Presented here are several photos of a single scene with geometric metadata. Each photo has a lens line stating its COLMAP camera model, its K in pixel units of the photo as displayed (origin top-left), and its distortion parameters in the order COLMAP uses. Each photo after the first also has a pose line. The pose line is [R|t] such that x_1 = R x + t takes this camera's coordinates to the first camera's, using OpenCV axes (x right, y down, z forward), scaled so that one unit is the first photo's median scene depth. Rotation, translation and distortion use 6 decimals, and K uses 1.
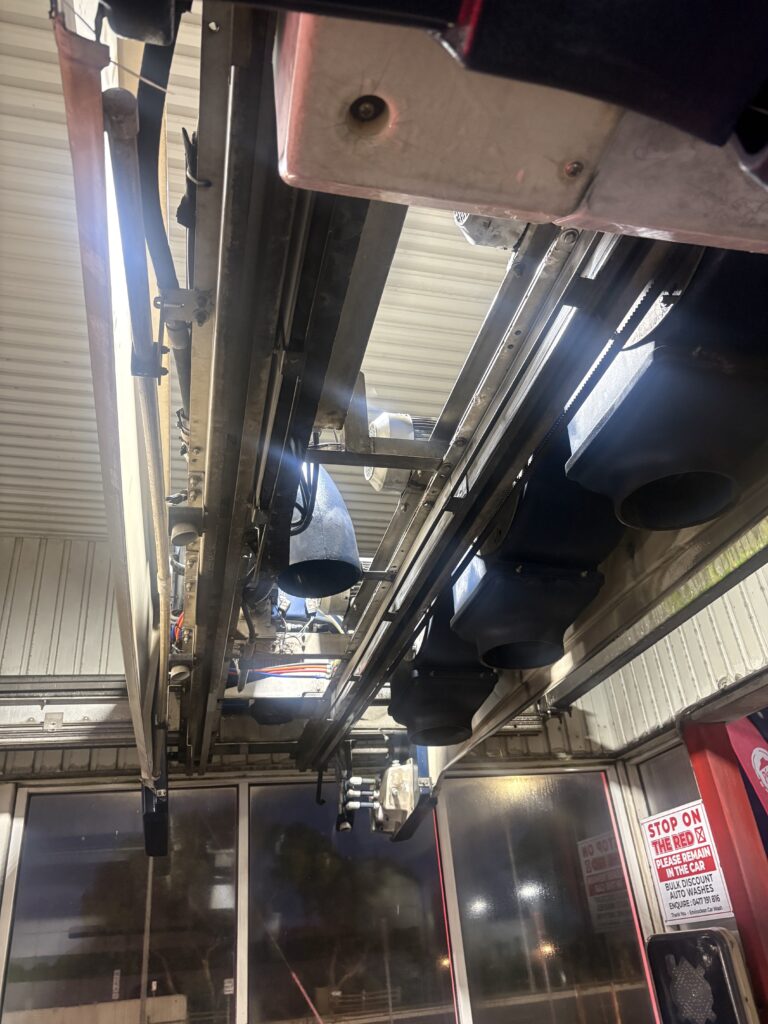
lens RADIAL K [[774.7, 0, 379.5], [0, 774.7, 515.9], [0, 0, 1]] dist [0.043834, -0.052440]
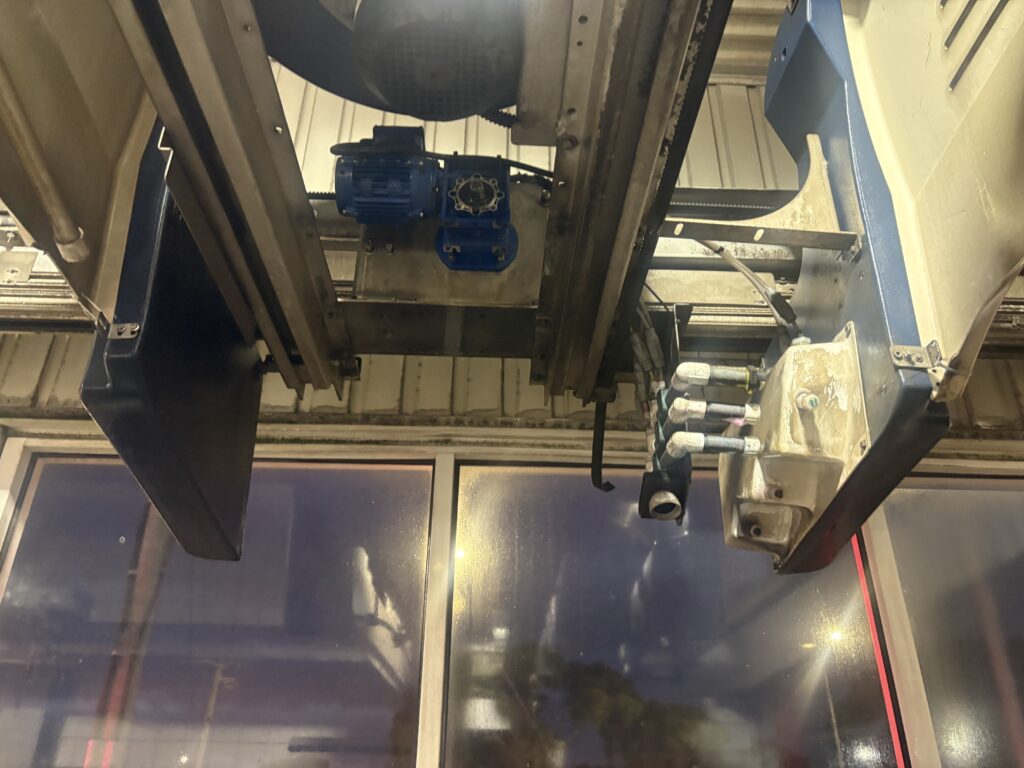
lens RADIAL K [[774.7, 0, 516.9], [0, 774.7, 383.5], [0, 0, 1]] dist [0.043834, -0.052440]
pose [[0.978831, -0.007681, -0.204524, -0.036064], [0.013129, 0.999594, 0.025297, 0.325995], [0.204247, -0.027447, 0.978535, 0.611149]]
